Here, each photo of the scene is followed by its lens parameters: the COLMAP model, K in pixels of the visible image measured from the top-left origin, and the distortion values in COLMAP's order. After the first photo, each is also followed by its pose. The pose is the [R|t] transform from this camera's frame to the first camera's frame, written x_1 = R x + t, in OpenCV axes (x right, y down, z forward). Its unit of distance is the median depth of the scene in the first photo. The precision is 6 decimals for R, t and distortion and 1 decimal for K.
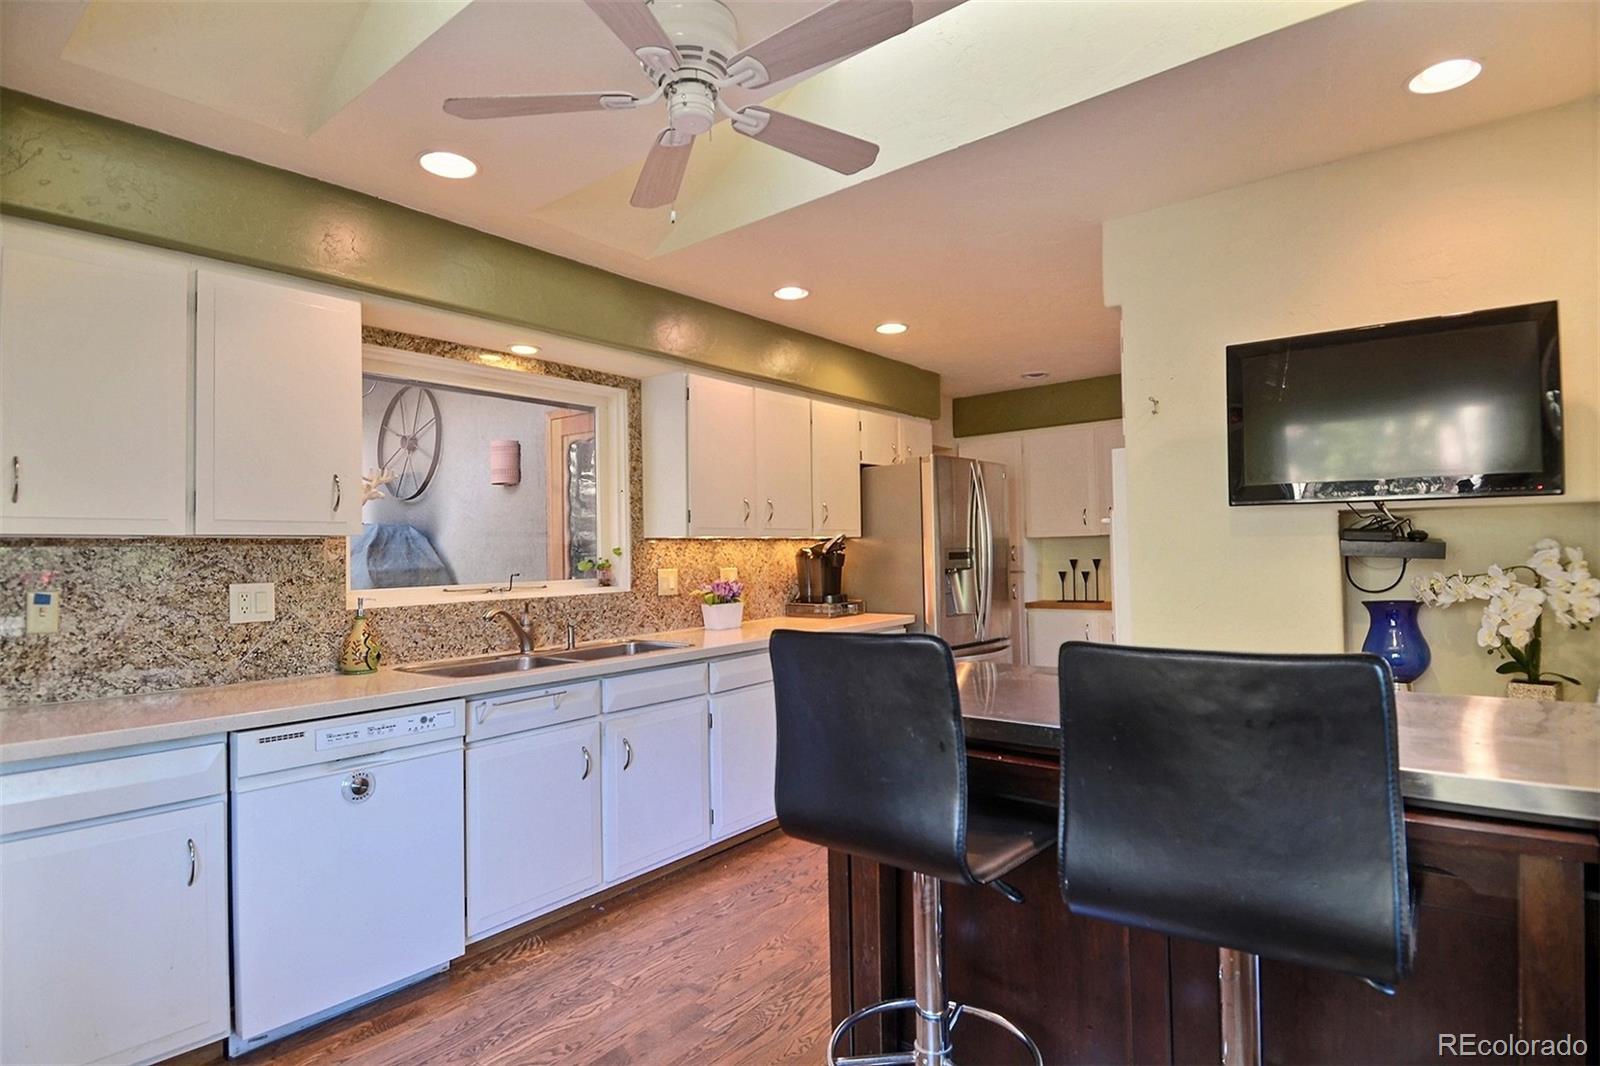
lens RADIAL K [[860.5, 0, 800.9], [0, 860.5, 537.8], [0, 0, 1]] dist [-0.002946, -0.000625]
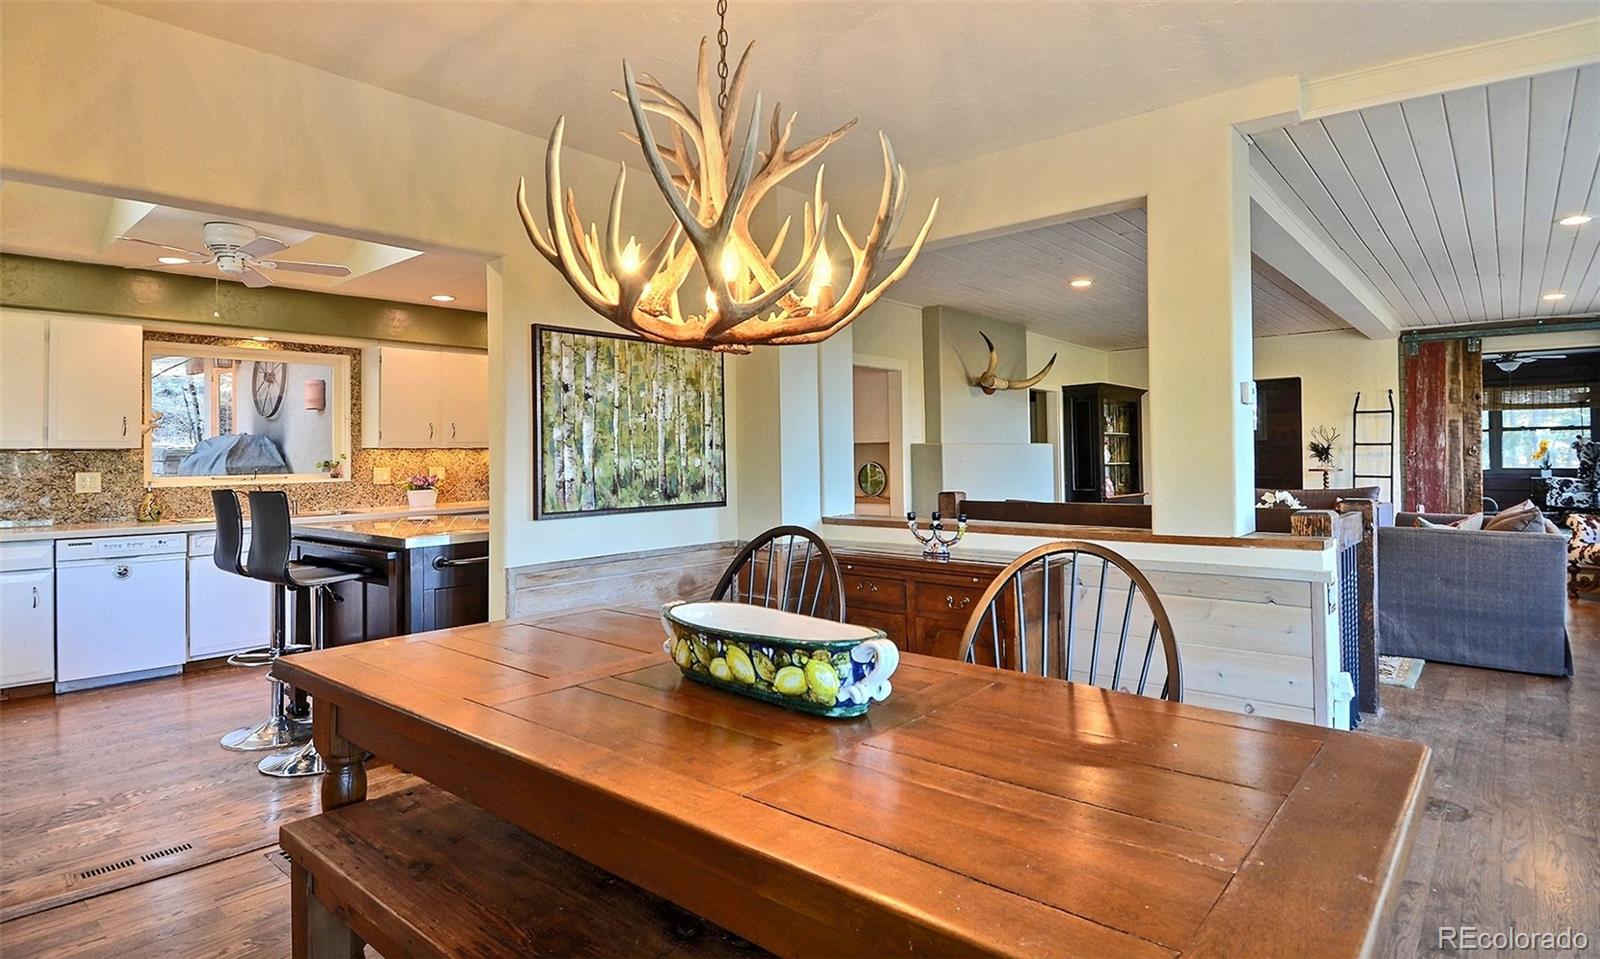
lens RADIAL K [[845.4, 0, 762.8], [0, 845.4, 450.4], [0, 0, 1]] dist [-0.027114, -0.001158]
pose [[0.999177, 0.008443, -0.039685, 0.828892], [-0.007943, 0.999887, 0.012737, -0.028075], [0.039788, -0.012412, 0.999131, -0.697095]]
